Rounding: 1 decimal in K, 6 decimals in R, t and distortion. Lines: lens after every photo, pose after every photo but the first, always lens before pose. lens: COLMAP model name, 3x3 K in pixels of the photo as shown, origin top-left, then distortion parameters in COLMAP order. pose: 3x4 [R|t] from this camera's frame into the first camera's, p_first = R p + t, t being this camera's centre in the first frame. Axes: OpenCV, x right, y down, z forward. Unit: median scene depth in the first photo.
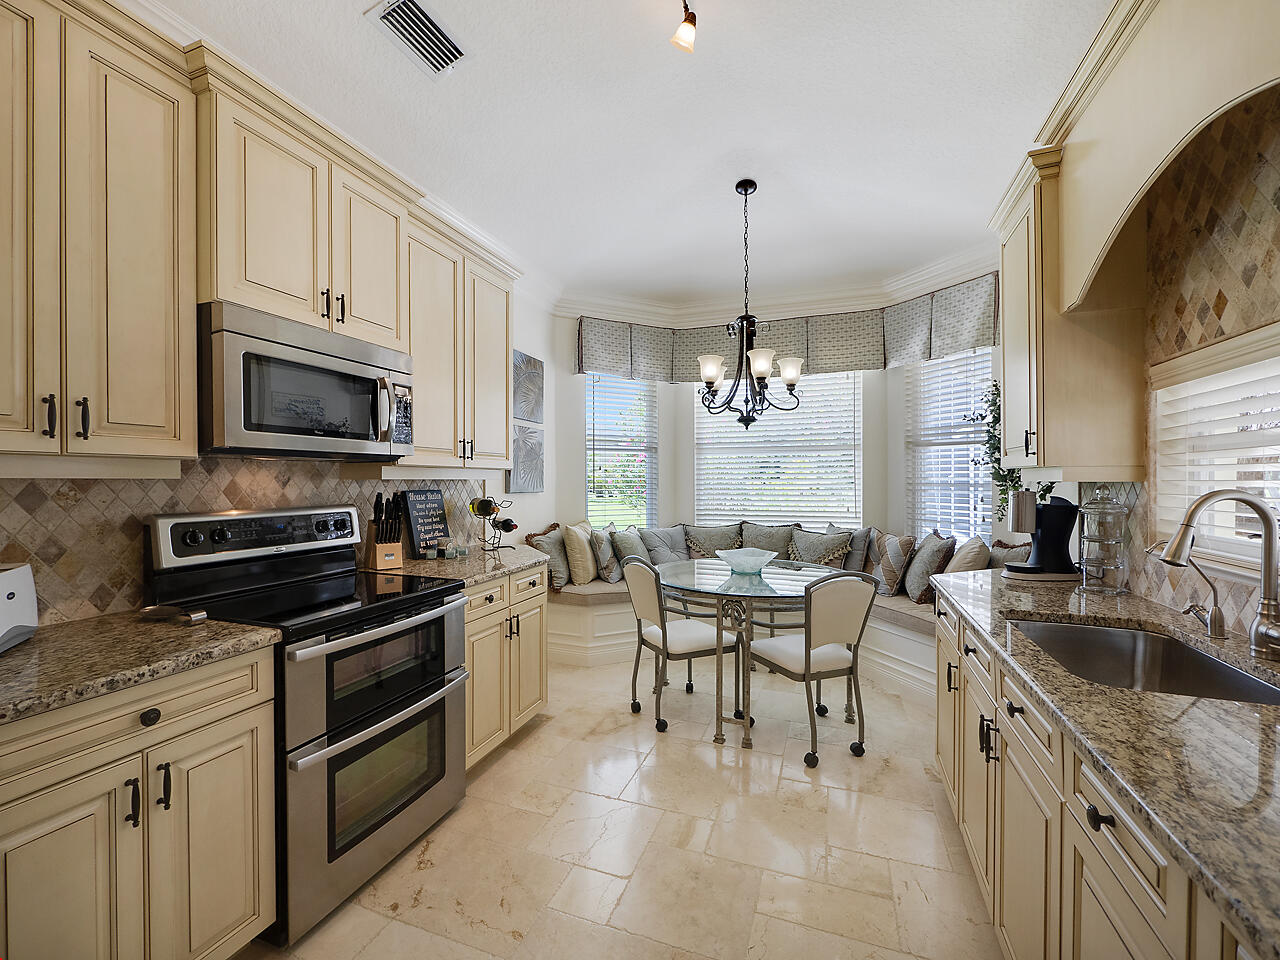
lens RADIAL K [[537.2, 0, 640.7], [0, 537.2, 484.4], [0, 0, 1]] dist [-0.002040, -0.000006]
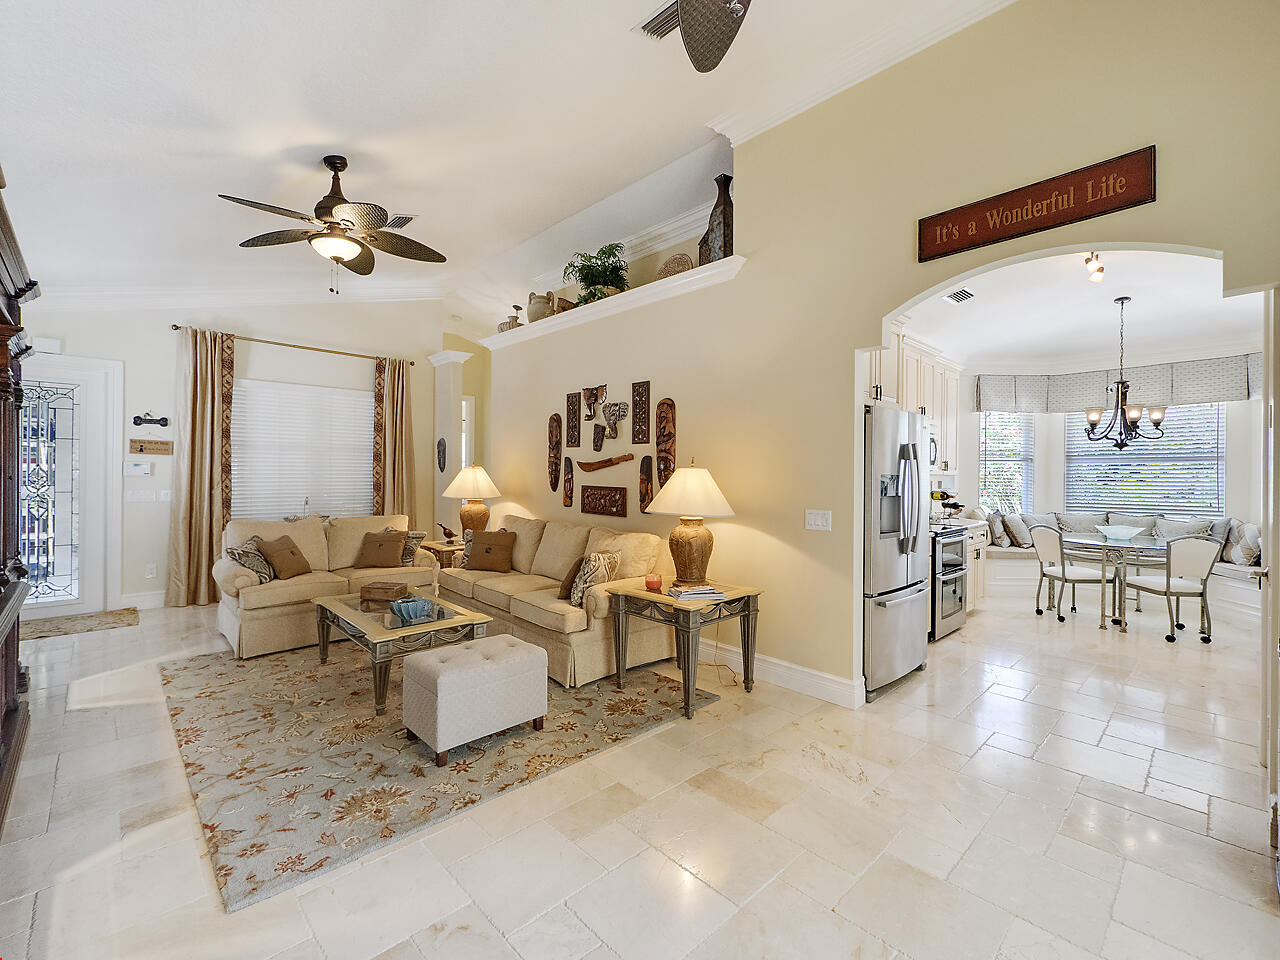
lens RADIAL K [[574.4, 0, 640.0], [0, 574.4, 480.0], [0, 0, 1]] dist [0.008145, 0.000402]
pose [[0.901666, 0.009874, -0.432320, -0.357456], [-0.010430, 0.999945, 0.001085, -0.002642], [0.432307, 0.003530, 0.901720, -1.202395]]
